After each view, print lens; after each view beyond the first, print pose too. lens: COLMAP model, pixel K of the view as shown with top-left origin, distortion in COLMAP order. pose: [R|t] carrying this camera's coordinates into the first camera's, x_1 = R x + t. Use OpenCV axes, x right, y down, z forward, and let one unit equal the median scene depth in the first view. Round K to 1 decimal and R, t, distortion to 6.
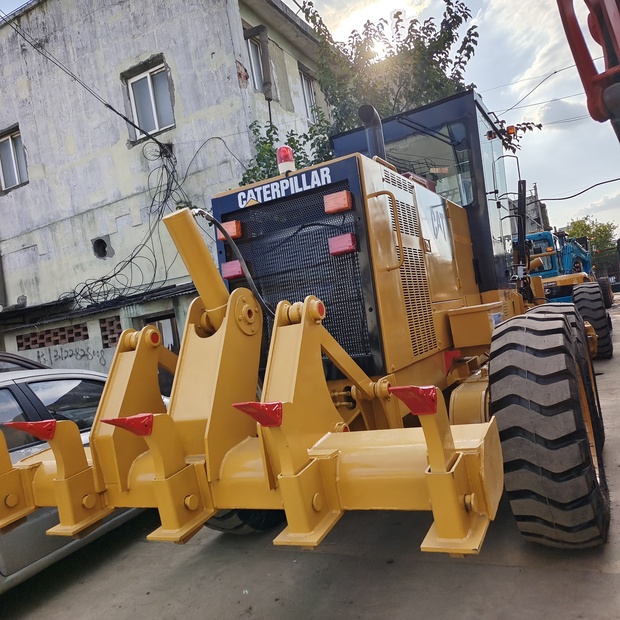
lens RADIAL K [[565.0, 0, 310.0], [0, 565.0, 305.7], [0, 0, 1]] dist [0.029347, 0.004035]
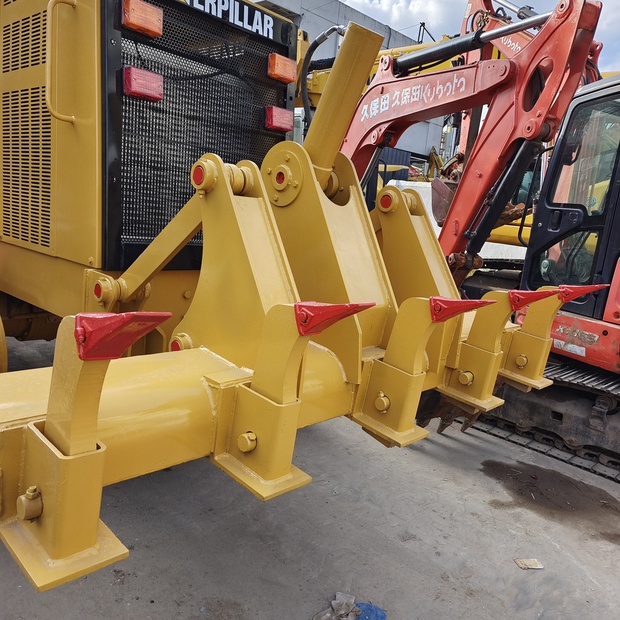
lens RADIAL K [[565.0, 0, 316.4], [0, 565.0, 311.7], [0, 0, 1]] dist [0.029347, 0.004035]
pose [[0.239720, 0.016824, 0.970696, -0.724020], [-0.165677, 0.985892, 0.023827, 0.145898], [-0.956601, -0.166534, 0.239125, 0.624243]]
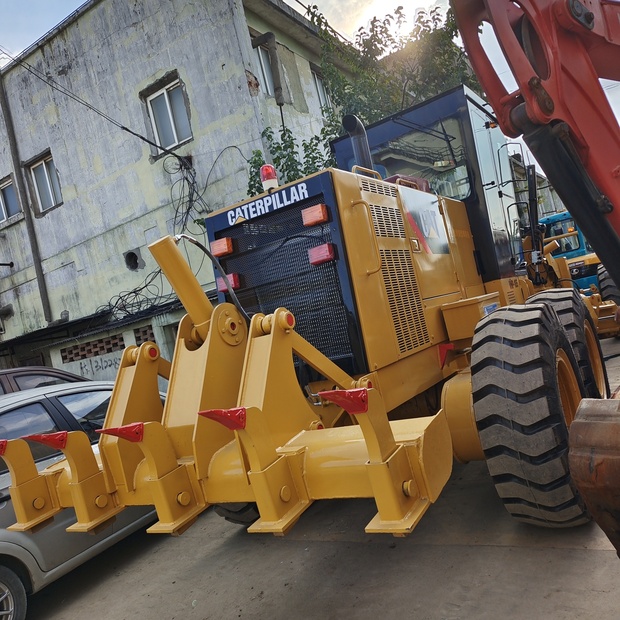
lens RADIAL K [[565.0, 0, 310.6], [0, 565.0, 305.5], [0, 0, 1]] dist [0.029347, 0.004035]
pose [[0.995046, -0.066137, -0.074230, 0.101550], [0.066971, 0.997716, 0.008807, -0.019979], [0.073478, -0.013735, 0.997202, -0.068312]]
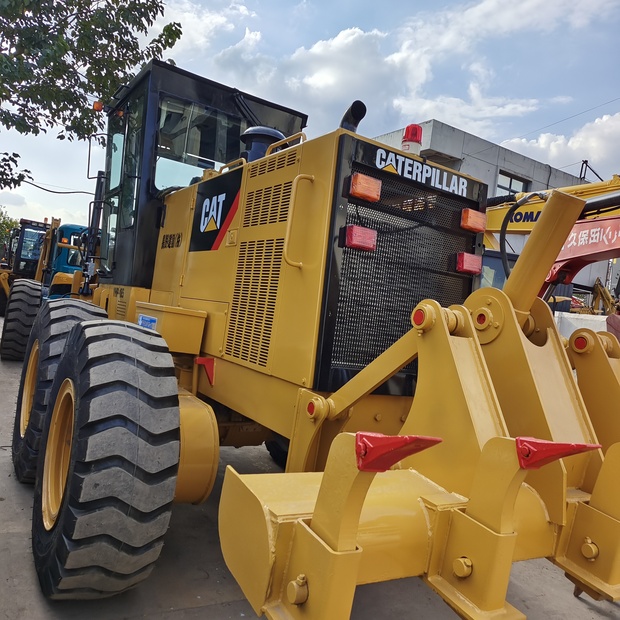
lens RADIAL K [[565.0, 0, 311.4], [0, 565.0, 308.3], [0, 0, 1]] dist [0.029347, 0.004035]
pose [[0.469264, 0.241070, 0.849516, -0.816010], [-0.241766, 0.960332, -0.138967, 0.155662], [-0.849318, -0.140172, 0.508932, 0.660795]]
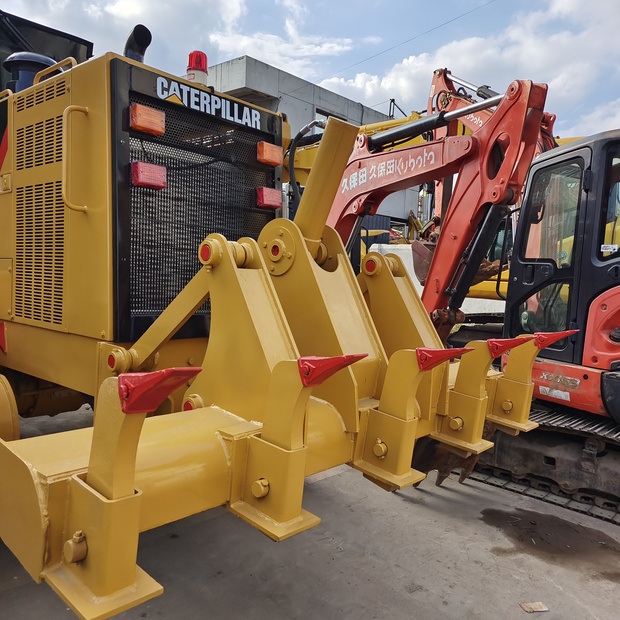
lens RADIAL K [[565.0, 0, 317.8], [0, 565.0, 310.4], [0, 0, 1]] dist [0.029347, 0.004035]
pose [[0.222888, 0.116952, 0.967803, -0.783559], [-0.109035, 0.989539, -0.094468, 0.155109], [-0.968727, -0.084469, 0.233308, 0.616366]]
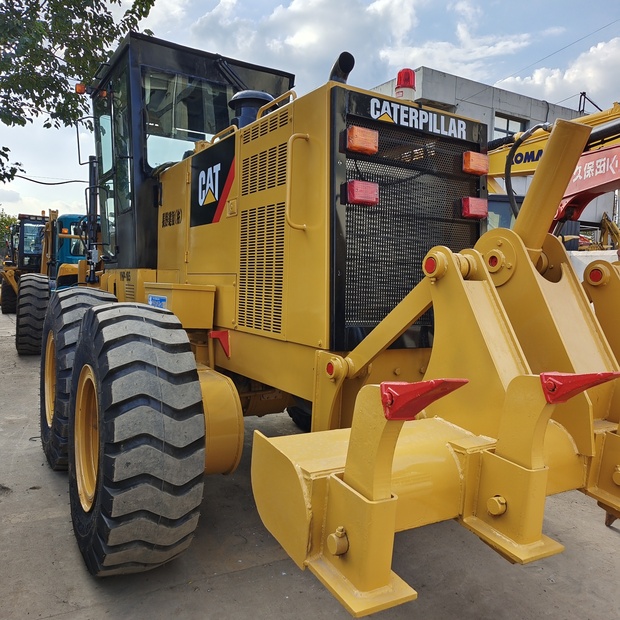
lens RADIAL K [[565.0, 0, 310.6], [0, 565.0, 310.4], [0, 0, 1]] dist [0.029347, 0.004035]
pose [[0.502062, 0.137332, 0.853858, -0.812032], [-0.142422, 0.986961, -0.074996, 0.162295], [-0.853024, -0.083955, 0.515075, 0.665929]]
